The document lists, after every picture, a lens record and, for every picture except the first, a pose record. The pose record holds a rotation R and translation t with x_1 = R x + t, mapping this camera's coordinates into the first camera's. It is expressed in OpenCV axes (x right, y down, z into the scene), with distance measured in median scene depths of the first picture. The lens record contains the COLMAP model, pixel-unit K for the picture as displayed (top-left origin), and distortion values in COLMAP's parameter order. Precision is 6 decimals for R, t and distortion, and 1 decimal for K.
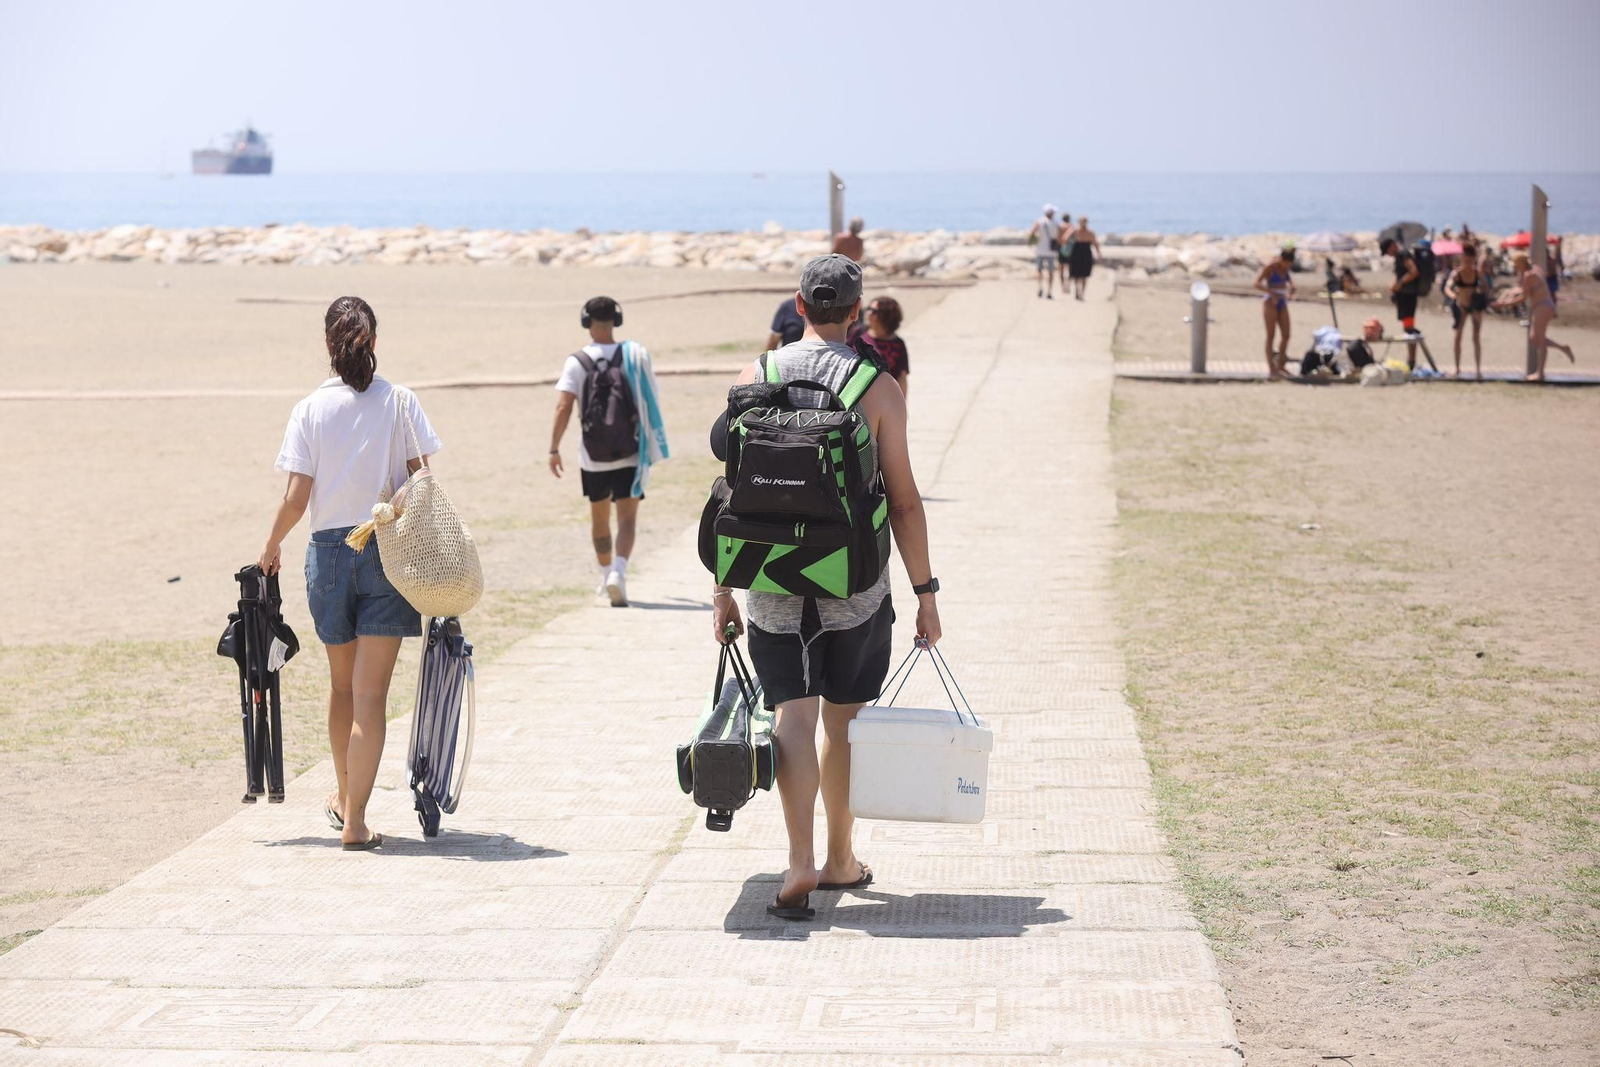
lens RADIAL K [[7824.2, 0, 800.0], [0, 7824.2, 533.5], [0, 0, 1]] dist [0.589762, 12.818958]
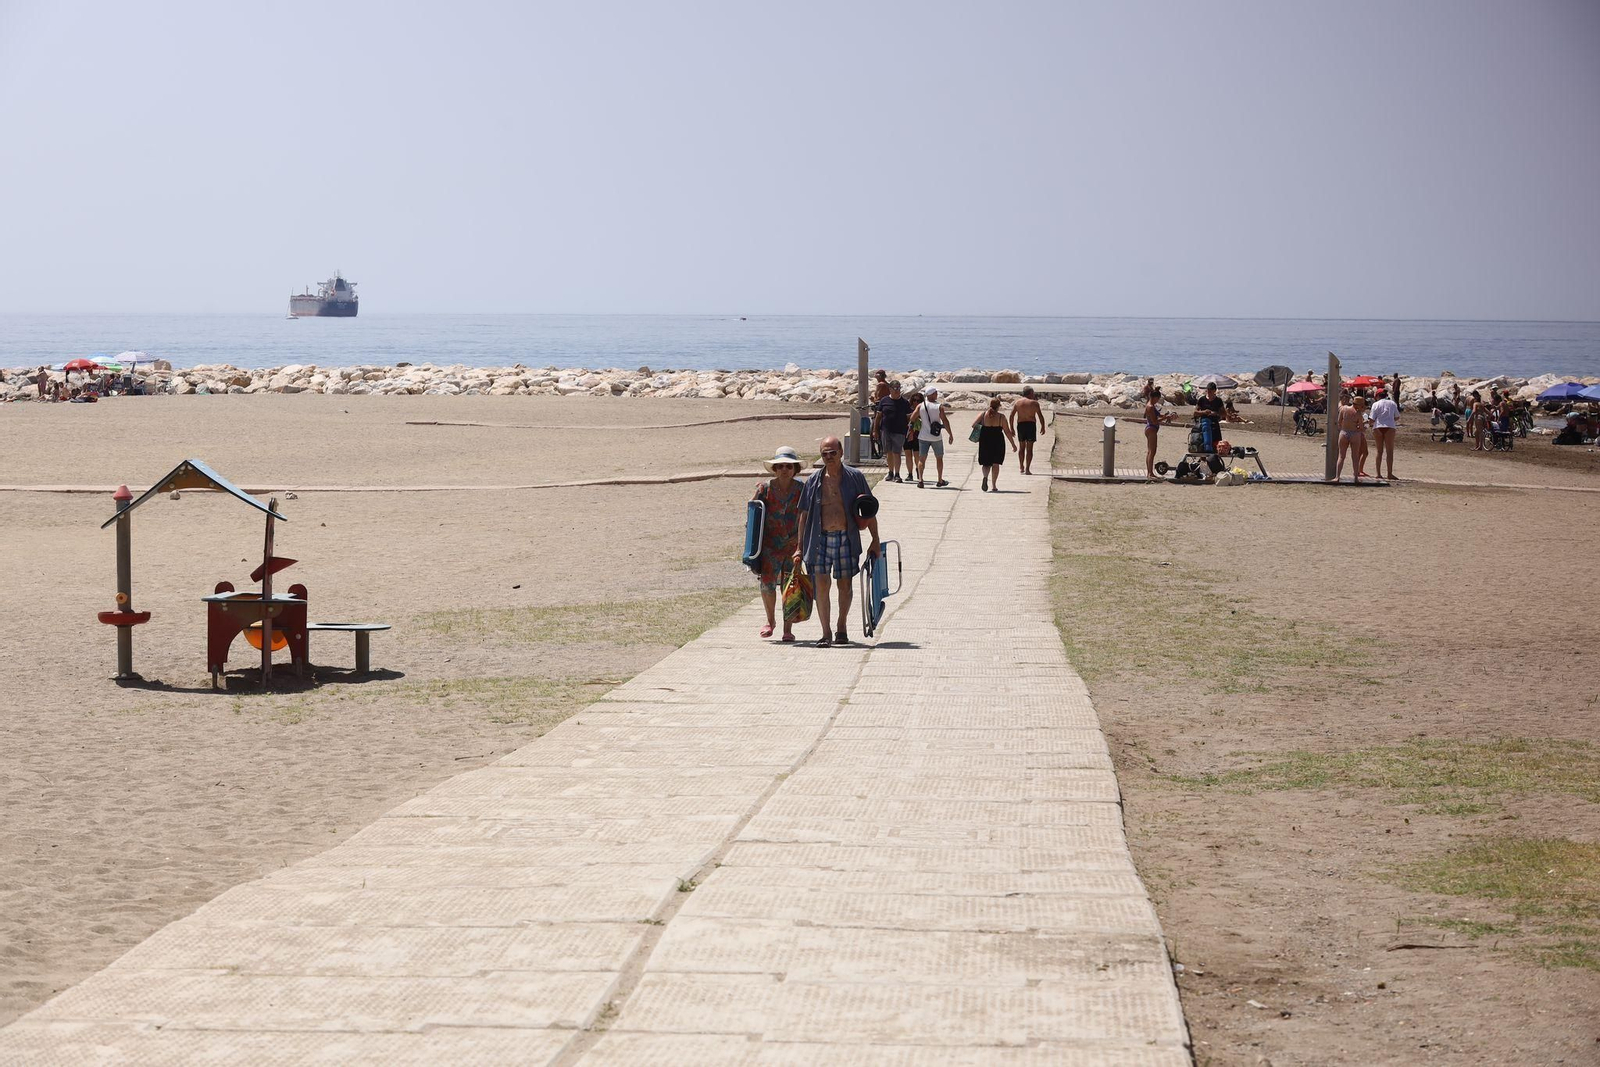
lens RADIAL K [[7824.2, 0, 800.0], [0, 7824.2, 533.5], [0, 0, 1]] dist [0.589762, 12.818958]
pose [[0.999966, 0.004024, 0.007233, -0.011633], [-0.003916, 0.999882, -0.014866, 0.007956], [-0.007292, 0.014837, 0.999863, -0.305521]]
